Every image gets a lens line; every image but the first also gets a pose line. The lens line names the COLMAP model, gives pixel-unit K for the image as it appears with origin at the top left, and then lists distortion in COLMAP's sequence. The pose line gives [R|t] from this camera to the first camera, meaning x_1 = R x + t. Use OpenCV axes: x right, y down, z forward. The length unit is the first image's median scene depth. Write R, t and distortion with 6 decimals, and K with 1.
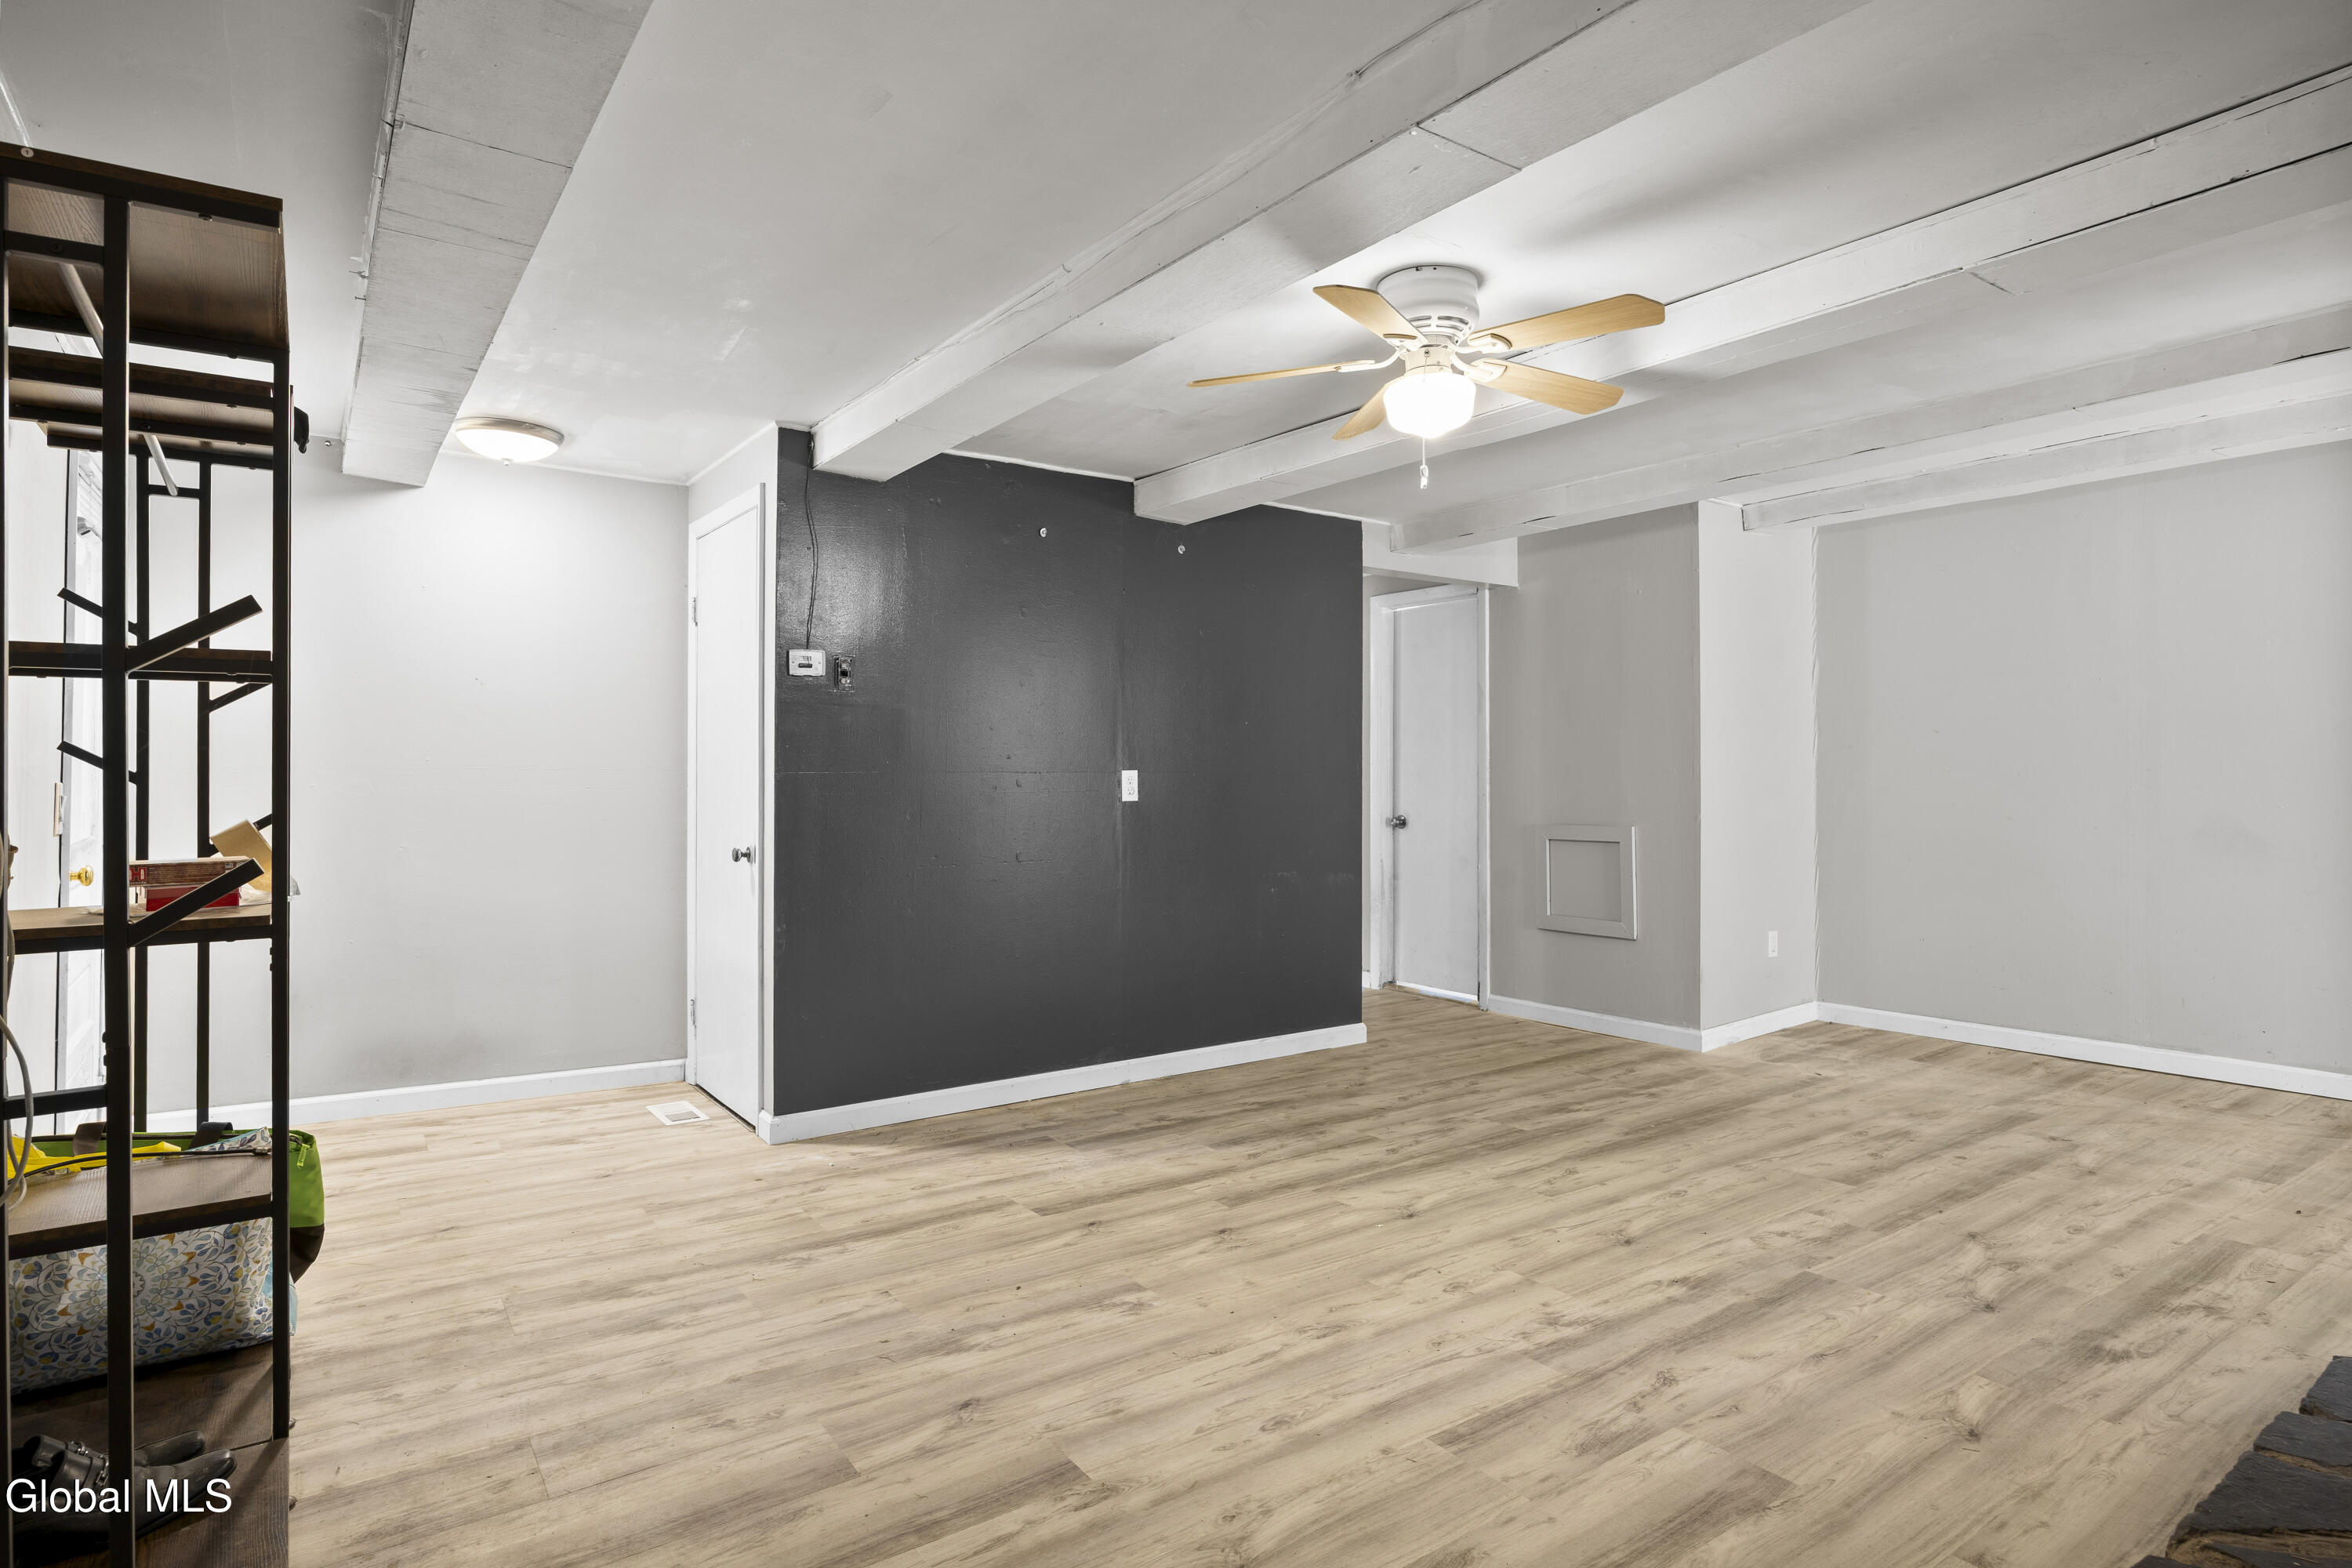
lens RADIAL K [[1254.7, 0, 1188.7], [0, 1254.7, 774.9], [0, 0, 1]] dist [0.004059, 0.000826]
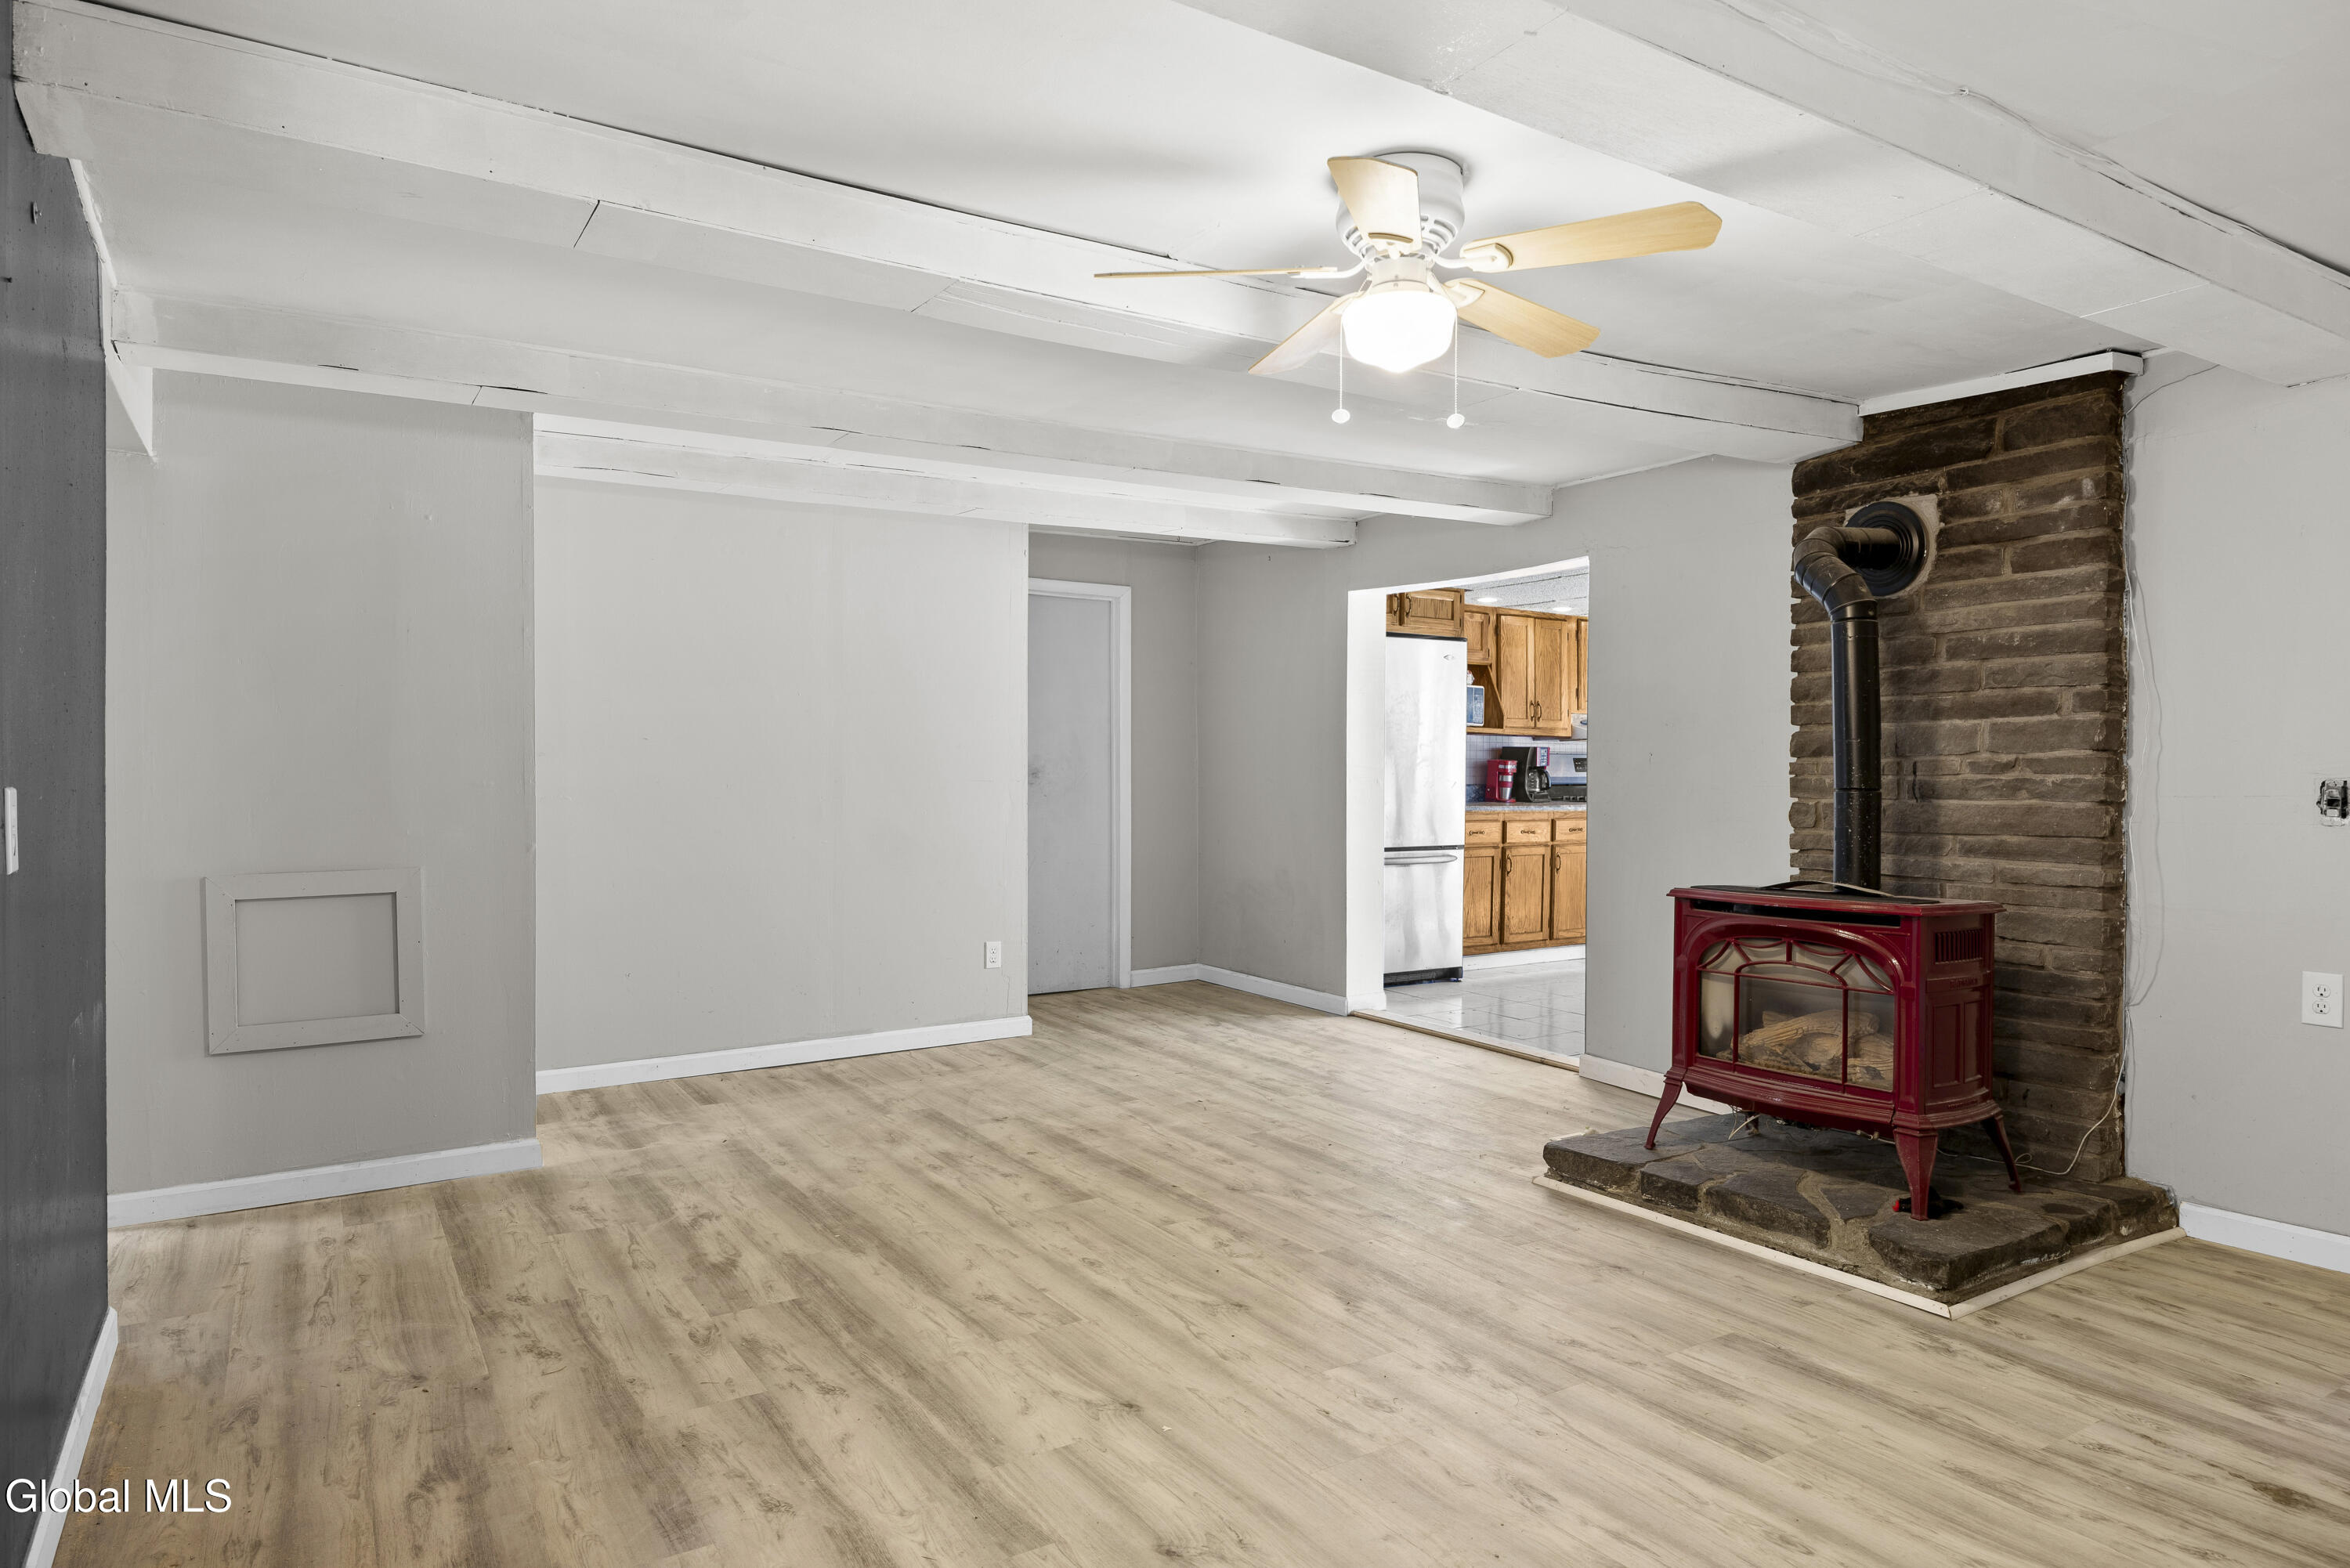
lens RADIAL K [[1390.5, 0, 1178.3], [0, 1390.5, 786.3], [0, 0, 1]] dist [-0.005381, -0.000723]
pose [[0.063182, -0.003201, 0.997997, -0.599648], [0.003789, 0.999988, 0.002967, -0.005923], [-0.997995, 0.003594, 0.063194, 0.897614]]
